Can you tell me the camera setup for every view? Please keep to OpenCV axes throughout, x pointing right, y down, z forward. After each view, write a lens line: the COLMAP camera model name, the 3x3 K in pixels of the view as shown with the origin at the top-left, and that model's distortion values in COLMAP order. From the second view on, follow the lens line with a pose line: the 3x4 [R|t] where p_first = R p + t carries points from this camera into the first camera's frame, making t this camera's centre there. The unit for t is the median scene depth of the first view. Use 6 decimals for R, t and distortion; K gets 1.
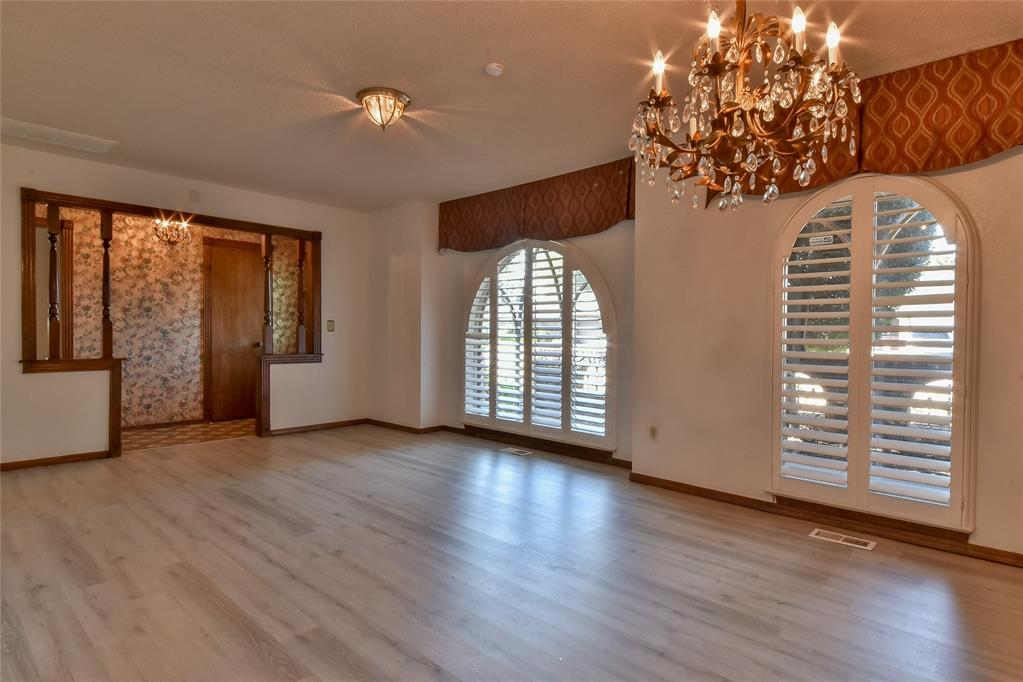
lens RADIAL K [[551.8, 0, 516.1], [0, 551.8, 337.4], [0, 0, 1]] dist [0.055644, -0.047488]
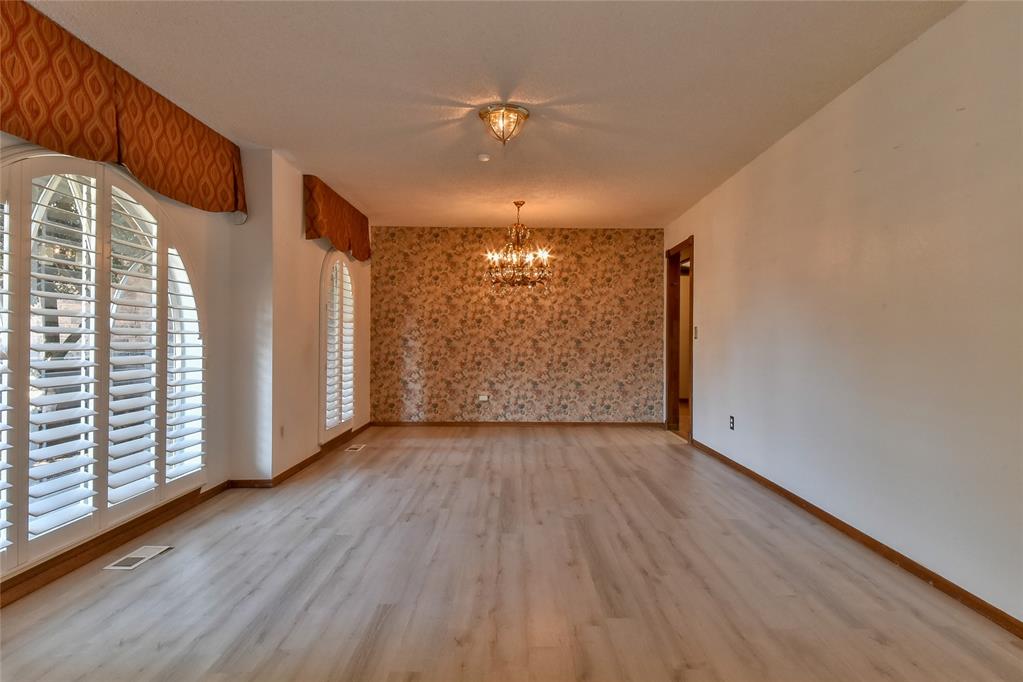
lens RADIAL K [[509.0, 0, 515.0], [0, 509.0, 336.7], [0, 0, 1]] dist [0.001684, -0.012447]
pose [[-0.671291, -0.007203, 0.741159, -0.951715], [0.001221, 0.999941, 0.010823, -0.025500], [-0.741193, 0.008170, -0.671242, 1.620668]]
